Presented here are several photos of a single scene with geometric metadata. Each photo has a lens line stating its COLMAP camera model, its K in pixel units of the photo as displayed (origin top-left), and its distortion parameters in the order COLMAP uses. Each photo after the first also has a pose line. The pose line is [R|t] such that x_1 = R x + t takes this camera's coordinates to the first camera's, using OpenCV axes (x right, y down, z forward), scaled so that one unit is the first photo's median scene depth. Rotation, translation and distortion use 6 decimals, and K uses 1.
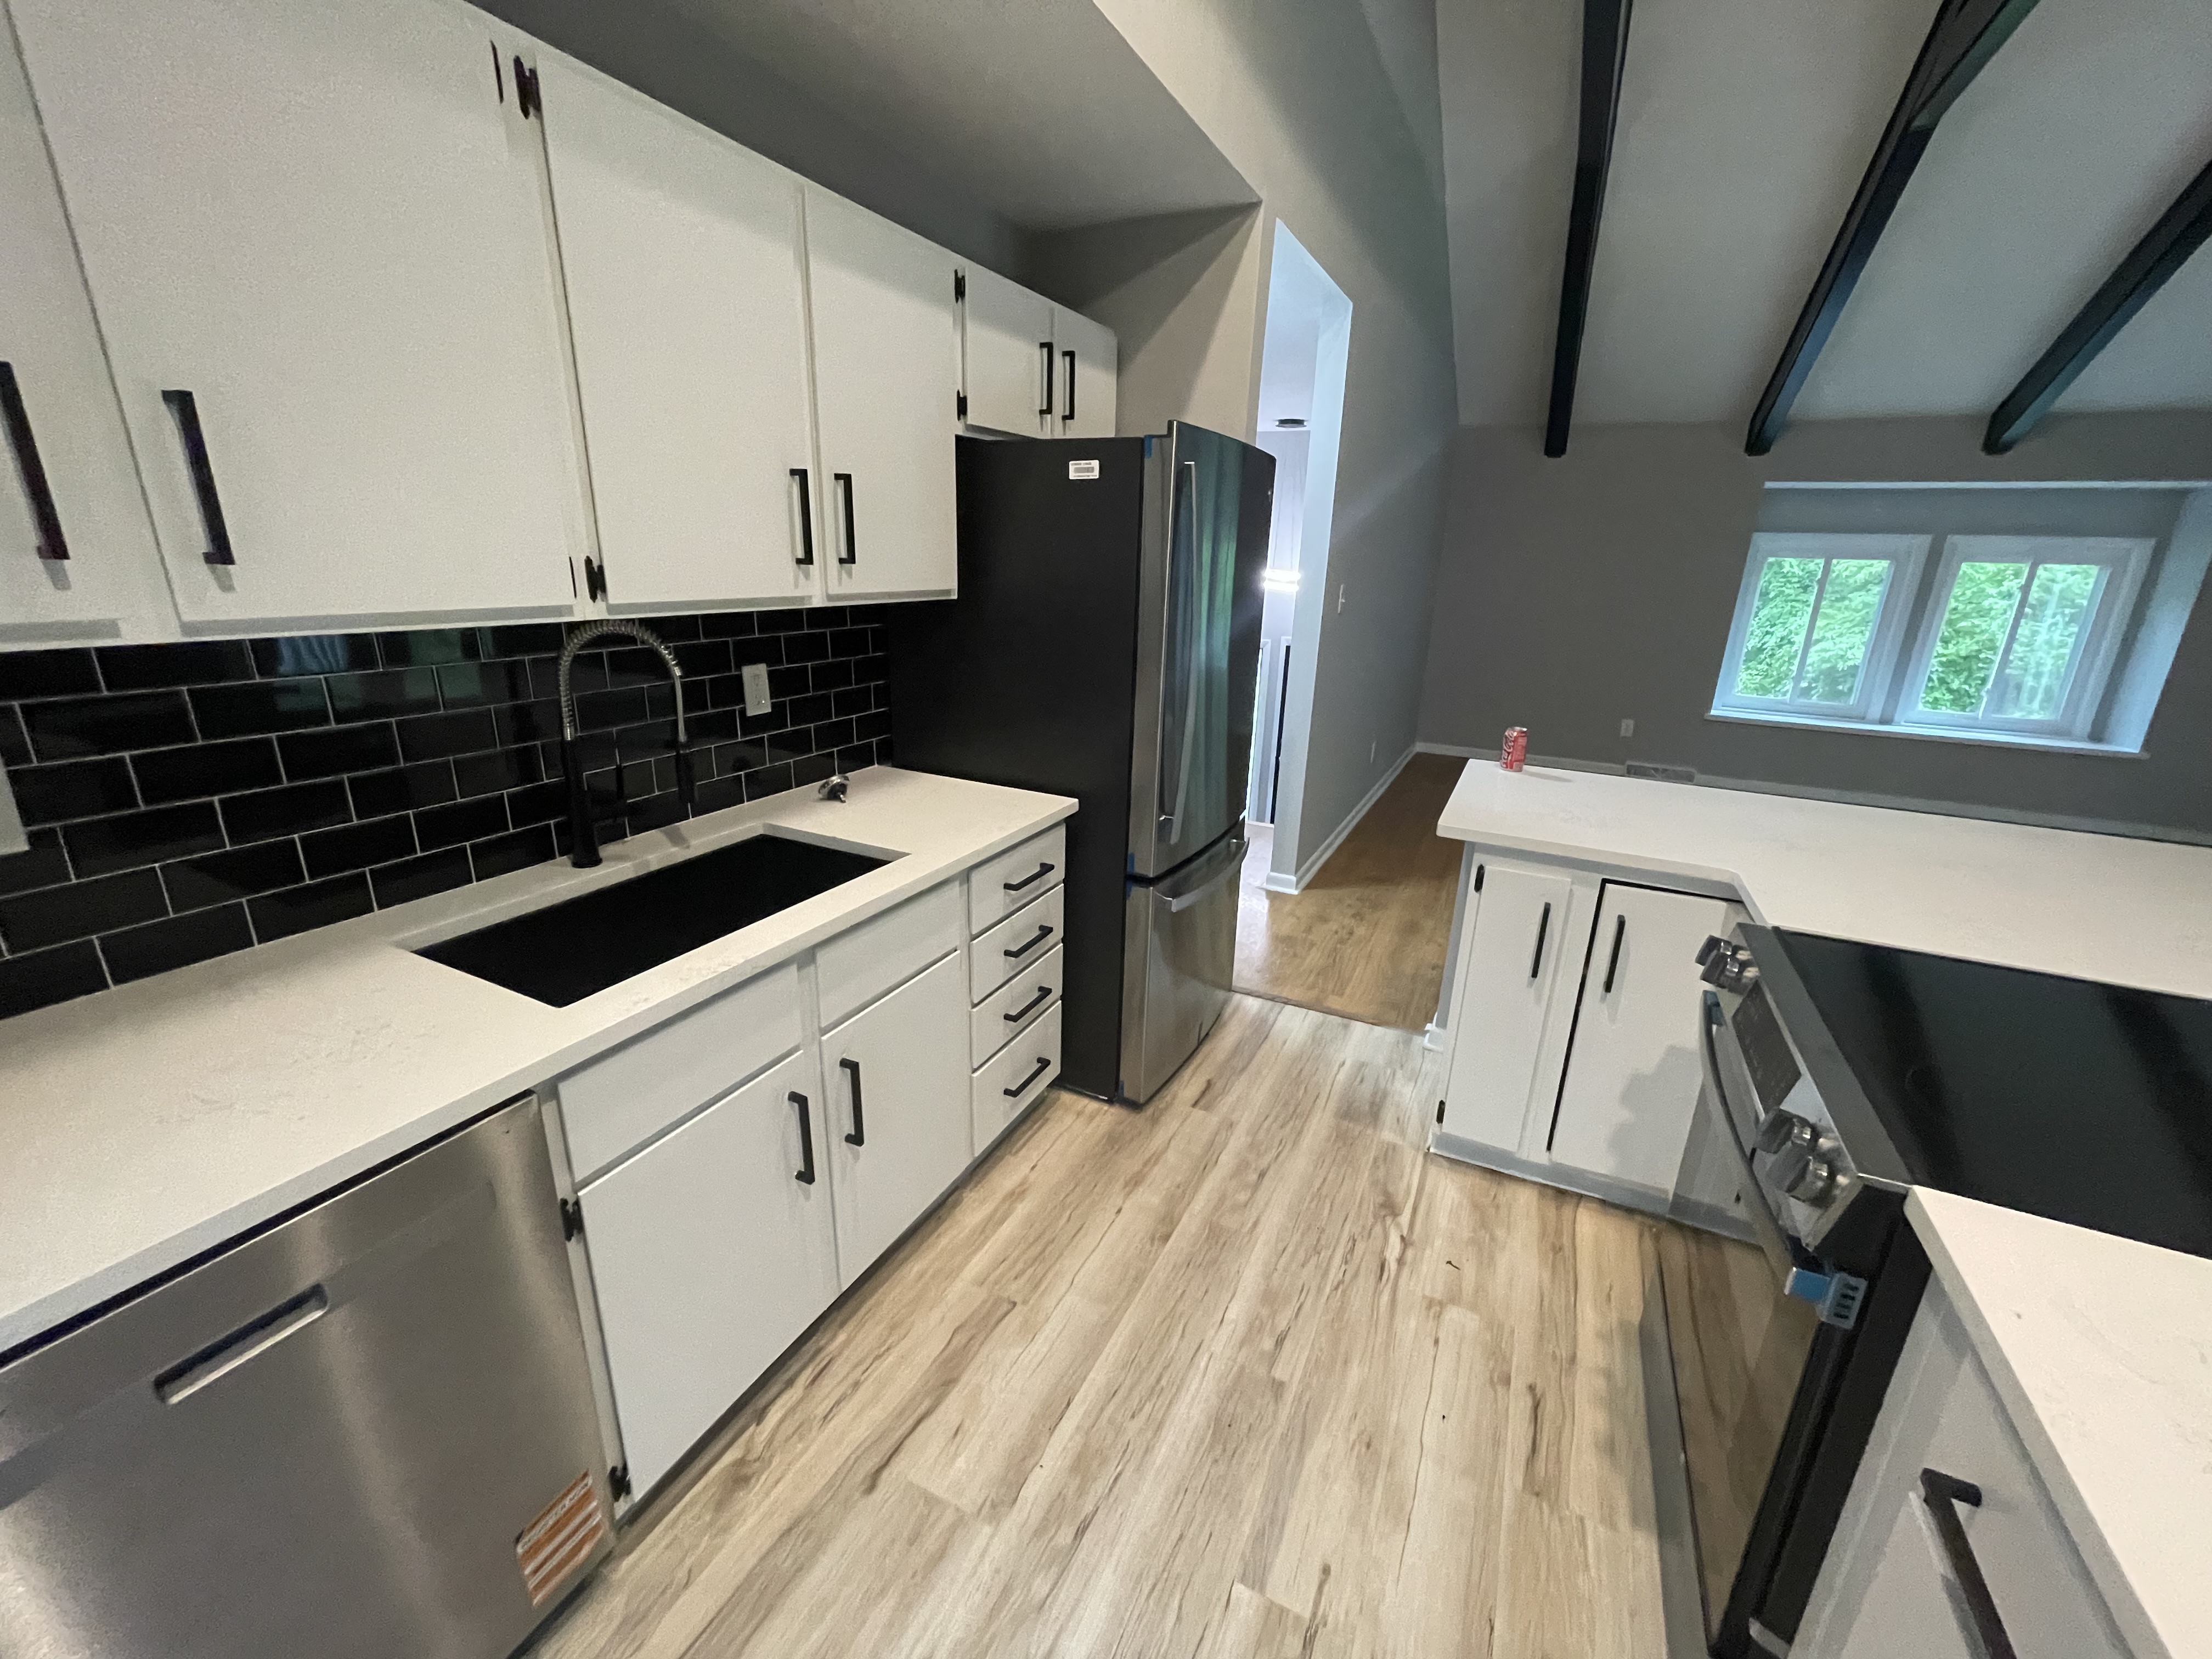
lens RADIAL K [[892.2, 0, 1114.5], [0, 892.2, 833.7], [0, 0, 1]] dist [-0.005254, 0.002555]
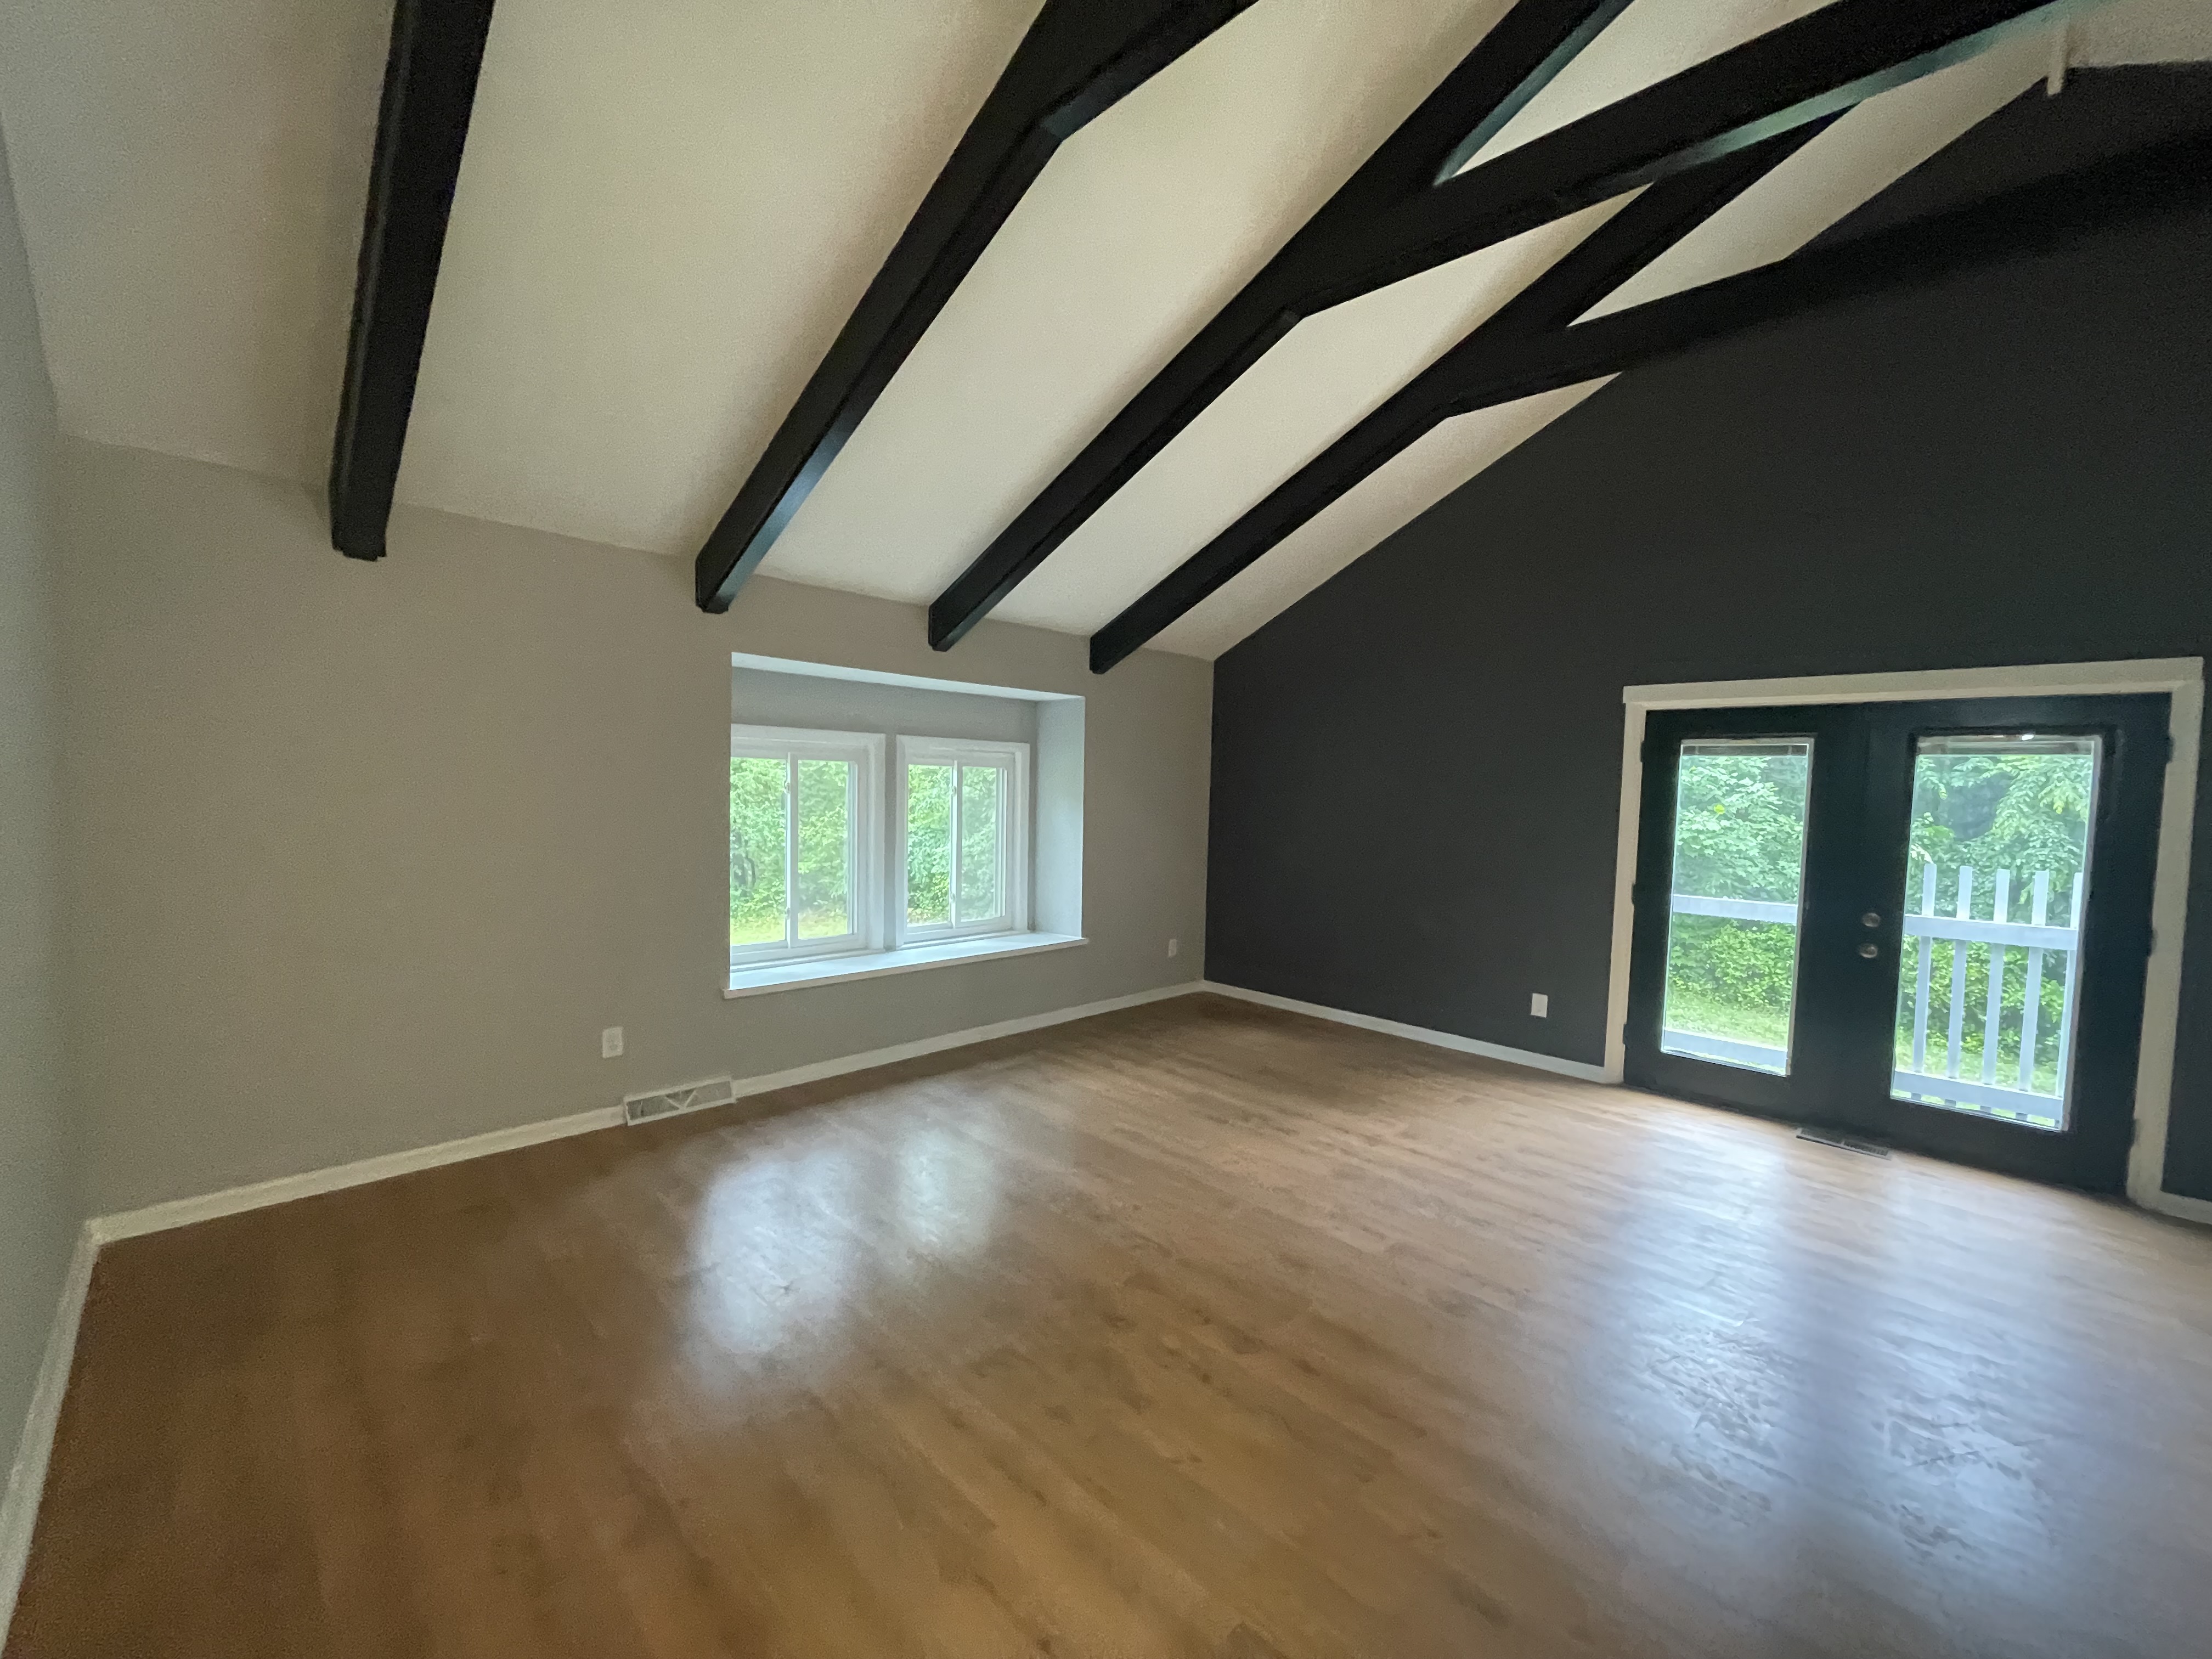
lens RADIAL K [[892.2, 0, 1110.0], [0, 892.2, 838.9], [0, 0, 1]] dist [-0.005254, 0.002555]
pose [[0.325515, -0.083602, 0.941834, 0.488525], [0.272959, 0.961984, -0.008949, -0.501035], [-0.905281, 0.259995, 0.335960, 1.581330]]
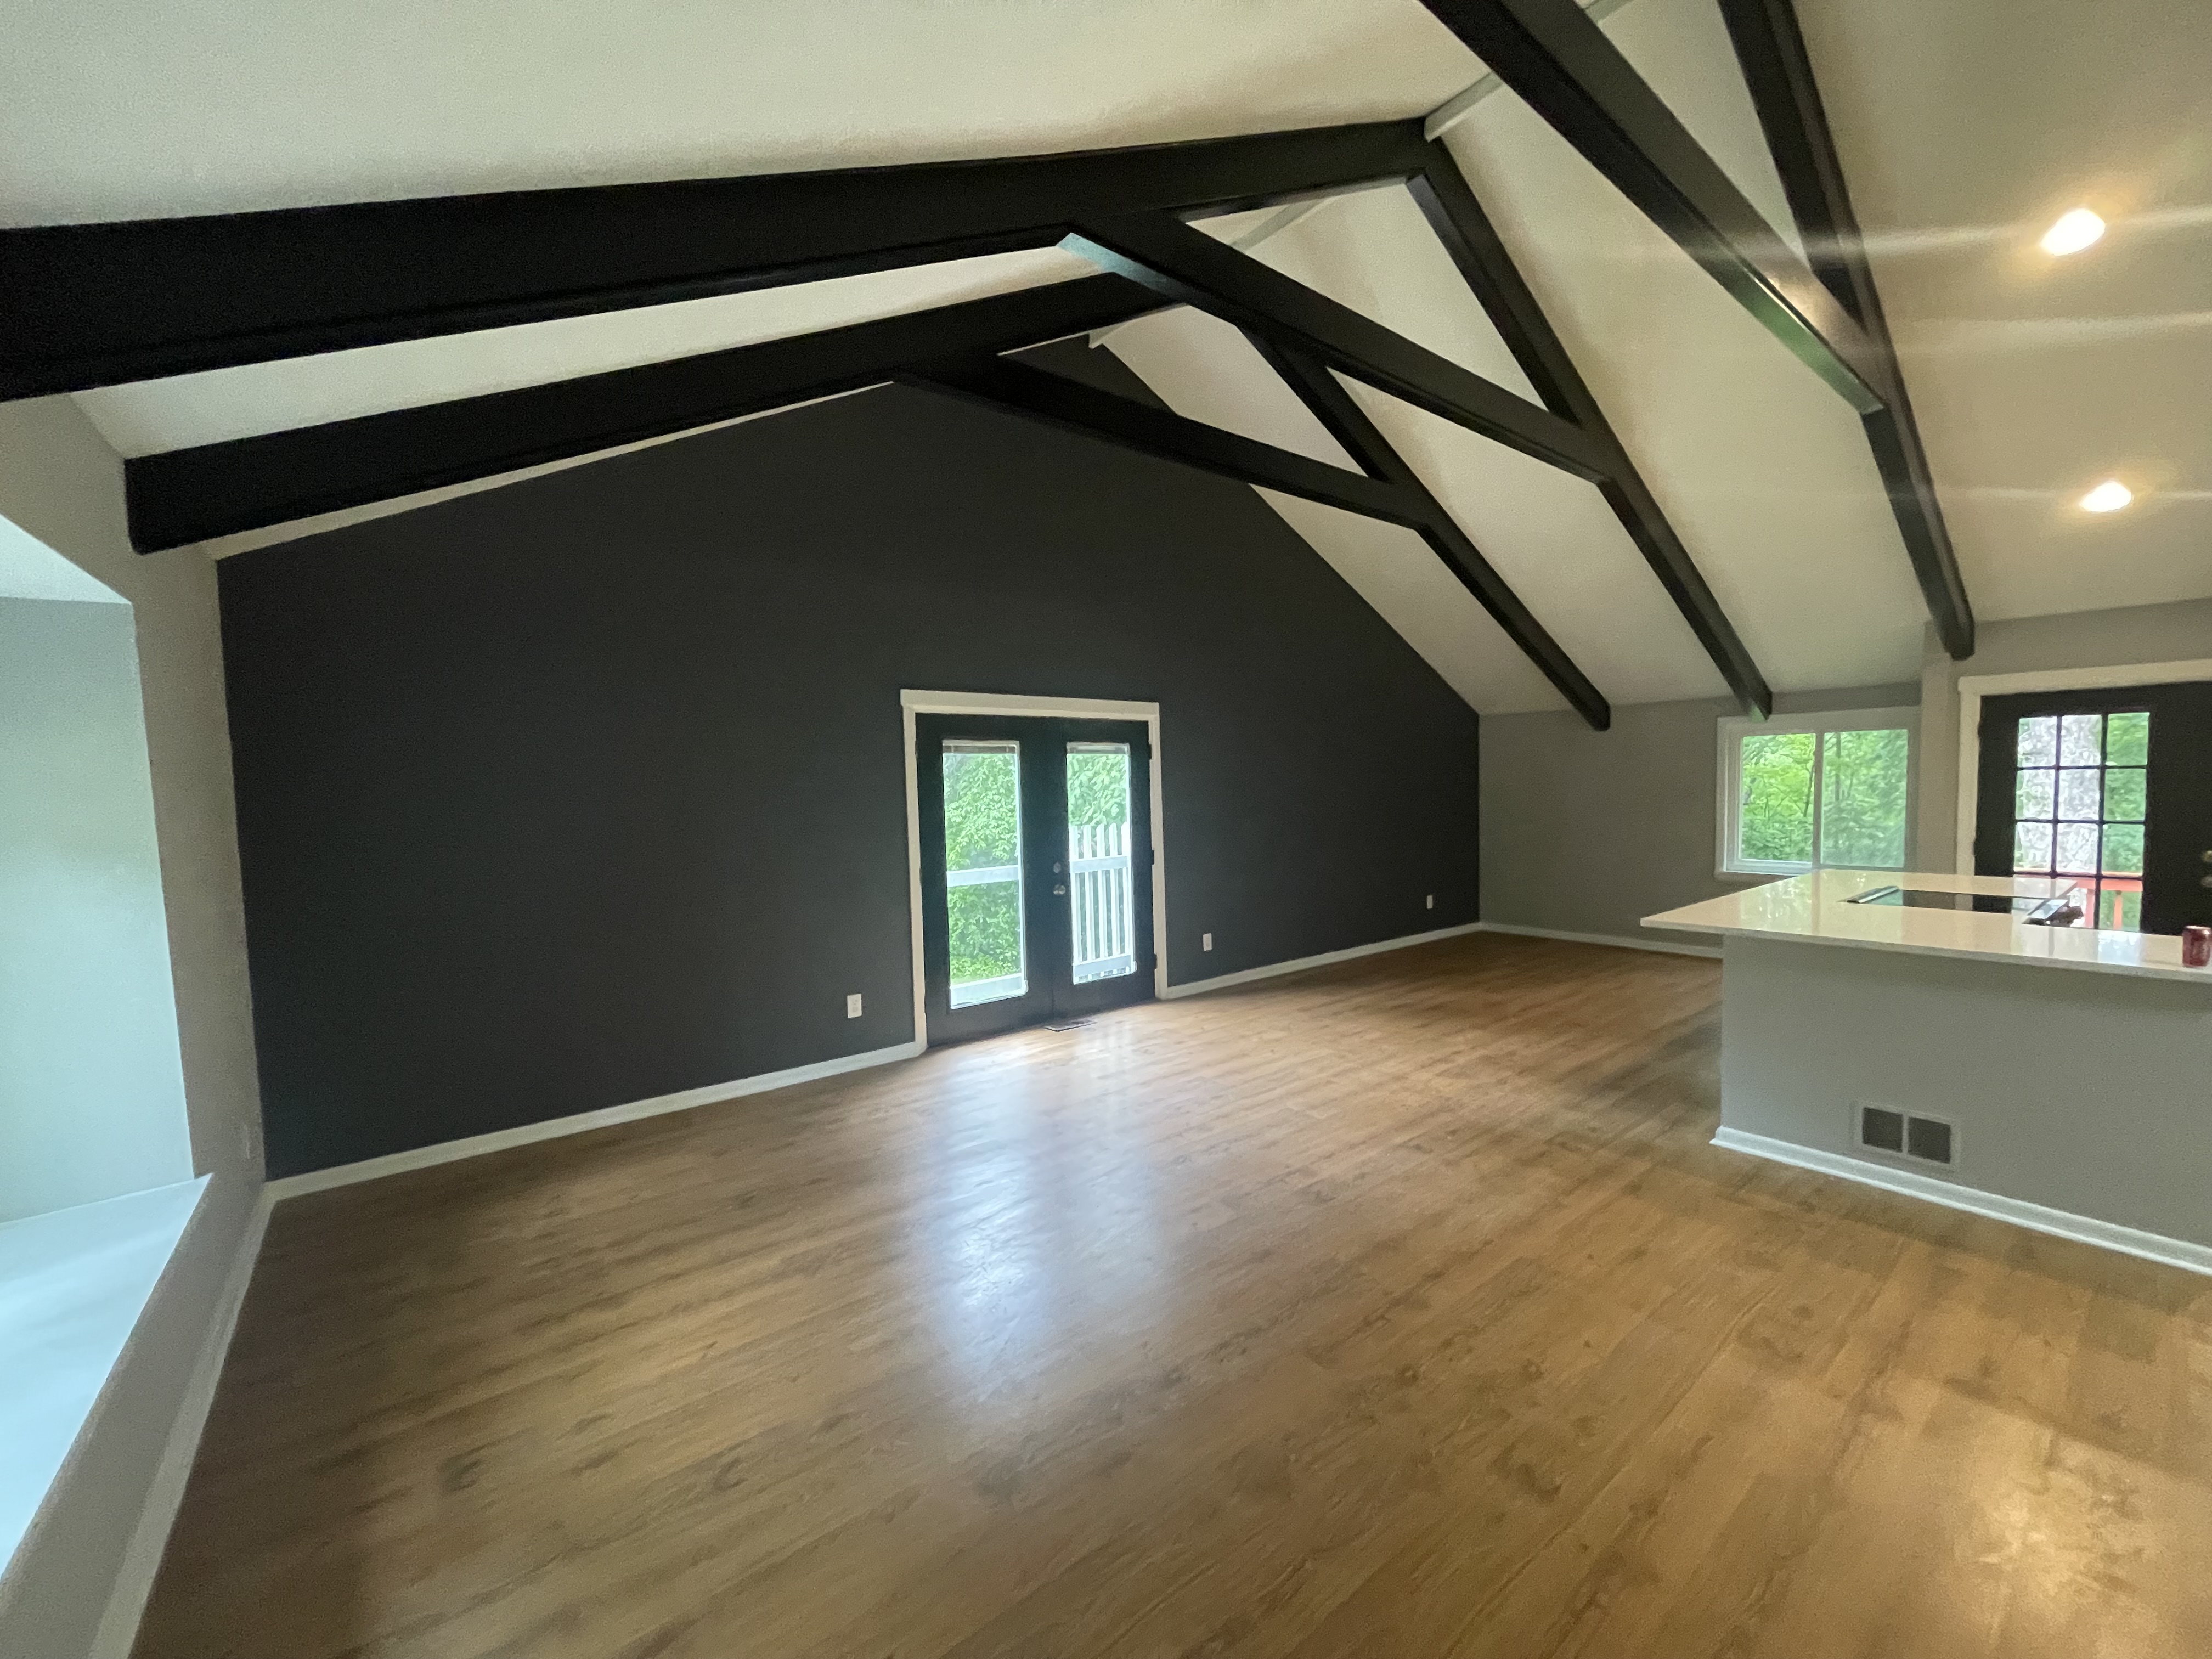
lens RADIAL K [[892.2, 0, 1119.8], [0, 892.2, 833.4], [0, 0, 1]] dist [-0.005254, 0.002555]
pose [[-0.903266, -0.040175, 0.427196, 1.477809], [0.121396, 0.931002, 0.344235, -0.941264], [-0.411550, 0.362796, -0.836066, 3.009769]]
